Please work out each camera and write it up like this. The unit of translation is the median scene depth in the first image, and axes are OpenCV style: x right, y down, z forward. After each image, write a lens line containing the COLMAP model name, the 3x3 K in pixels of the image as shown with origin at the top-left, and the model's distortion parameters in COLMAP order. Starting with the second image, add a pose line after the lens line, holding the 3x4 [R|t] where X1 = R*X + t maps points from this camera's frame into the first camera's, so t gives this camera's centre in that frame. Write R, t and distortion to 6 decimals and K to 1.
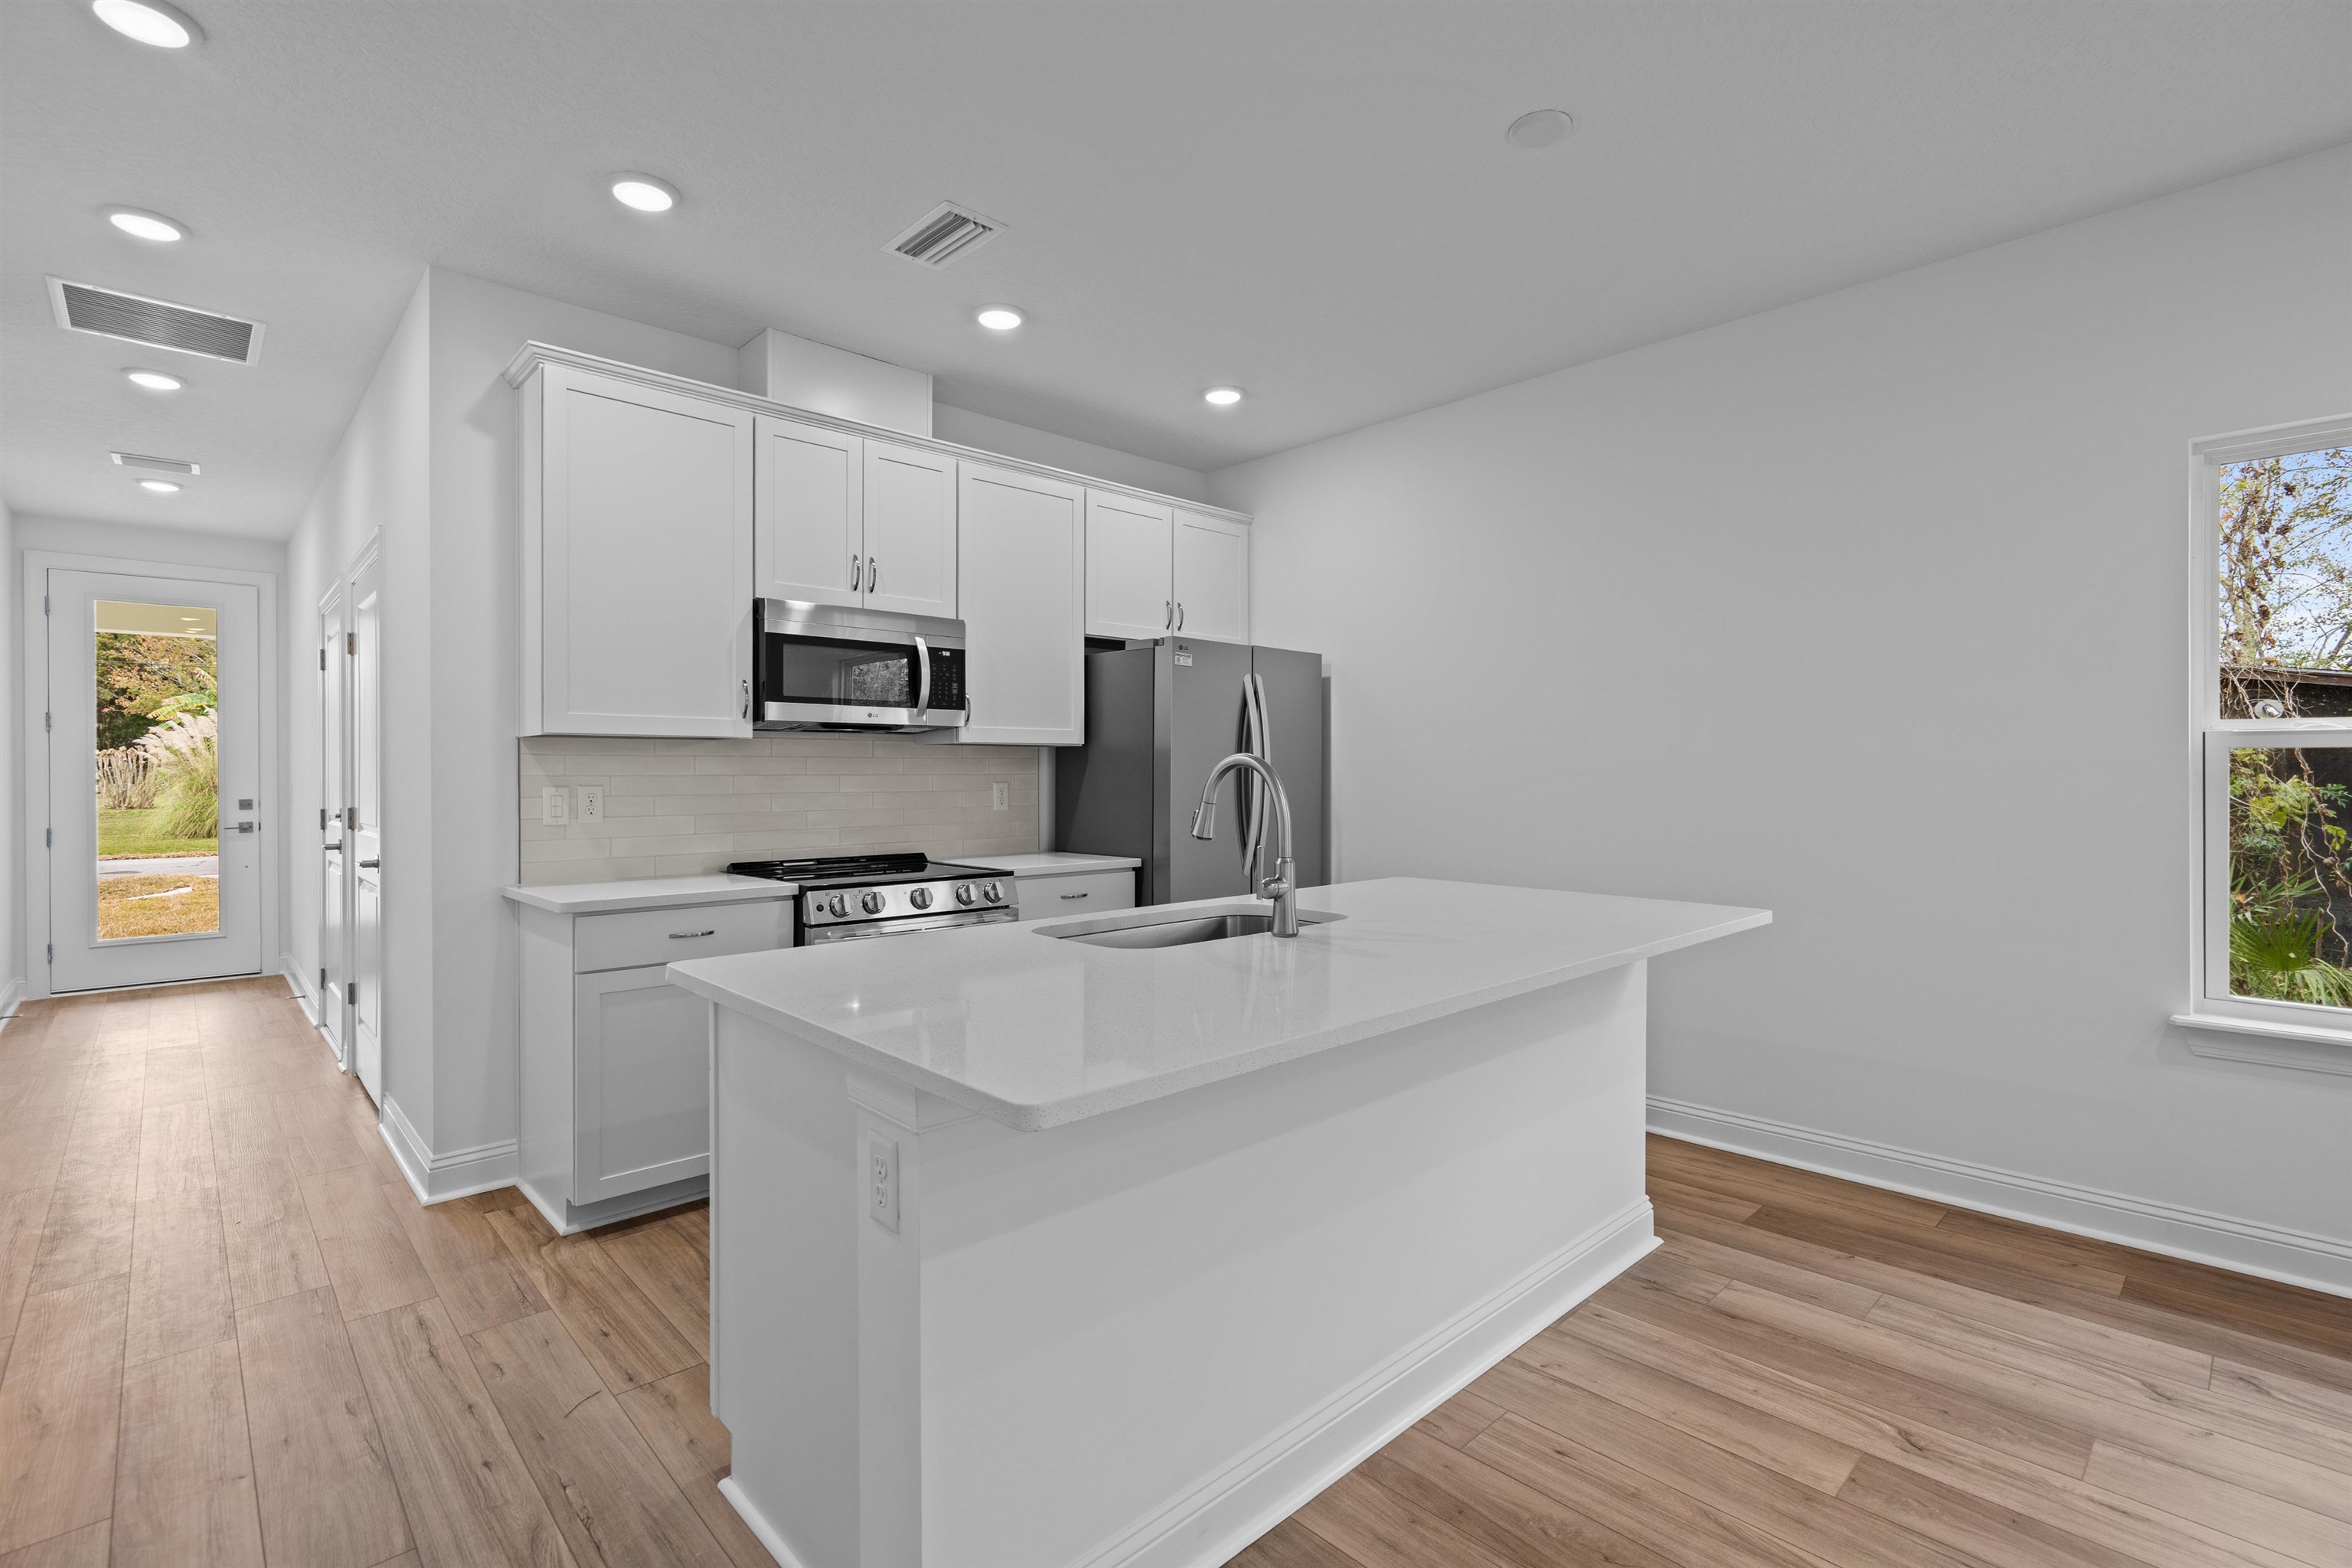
lens RADIAL K [[1122.8, 0, 1176.8], [0, 1122.8, 770.2], [0, 0, 1]] dist [0.006034, -0.000206]
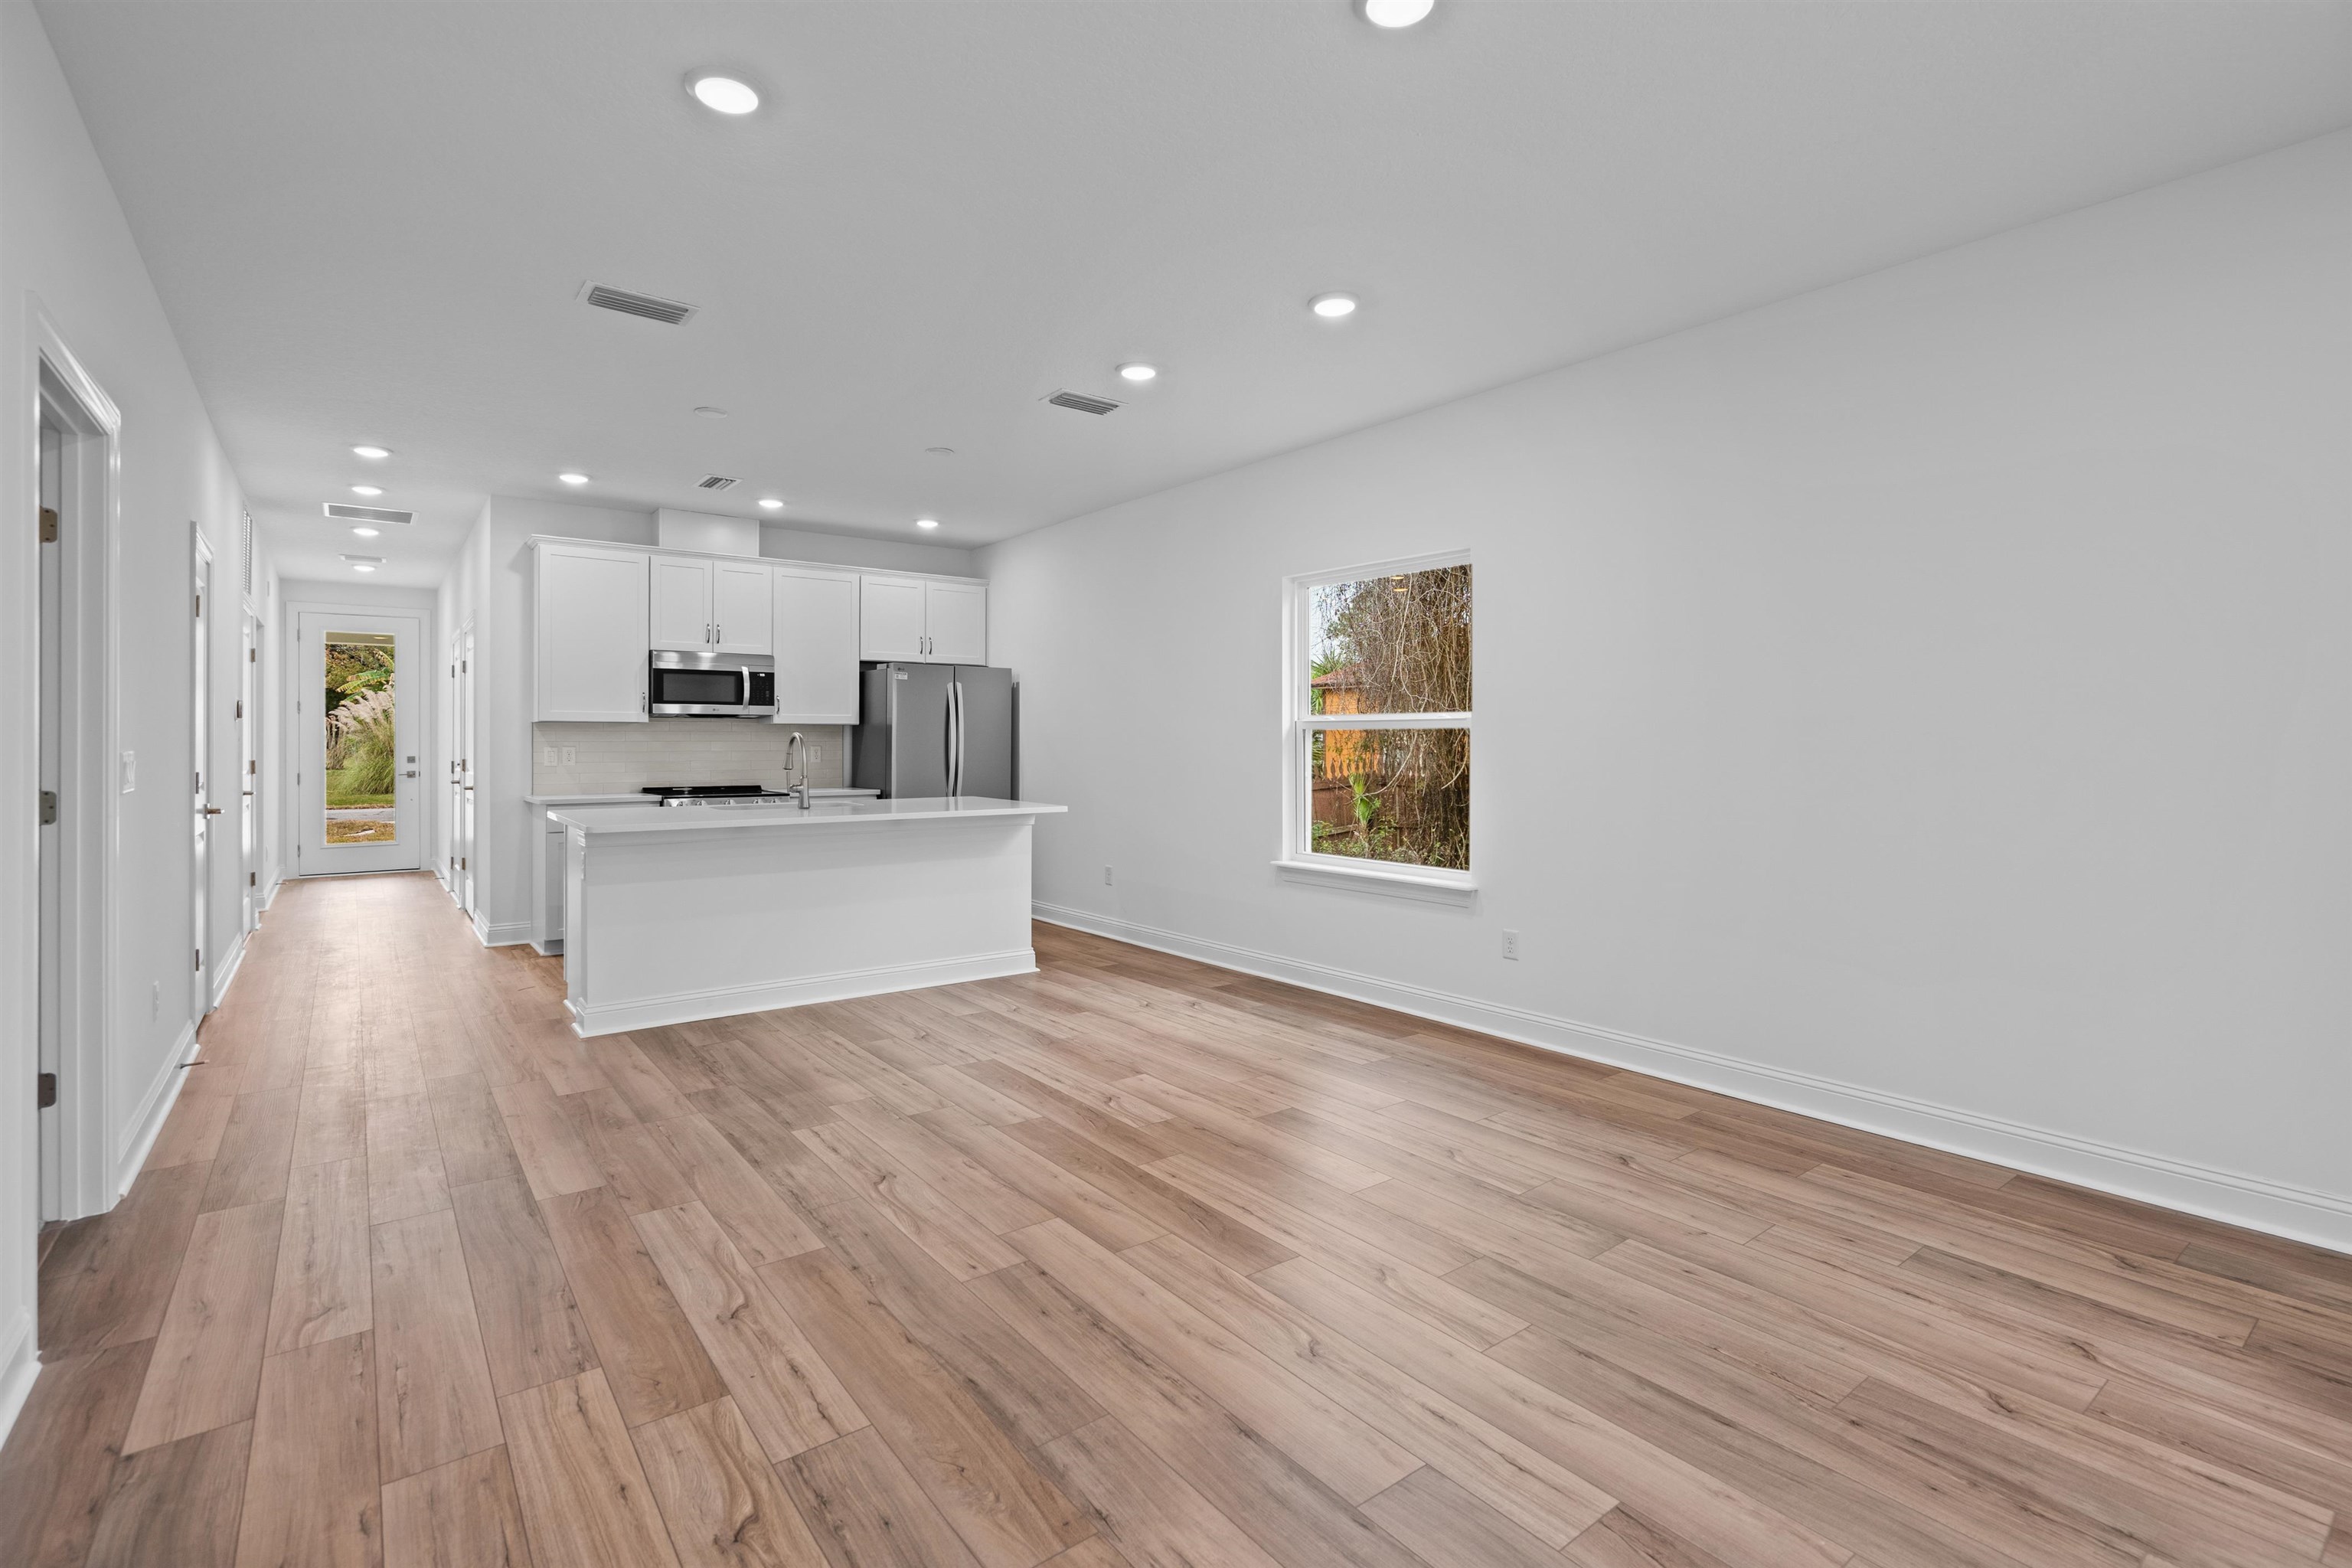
lens RADIAL K [[1083.1, 0, 1183.0], [0, 1083.1, 750.1], [0, 0, 1]] dist [-0.003893, 0.002741]
pose [[0.997197, -0.000464, -0.074813, 0.545606], [0.001600, 0.999884, 0.015122, -0.006236], [0.074797, -0.015199, 0.997083, -0.633295]]
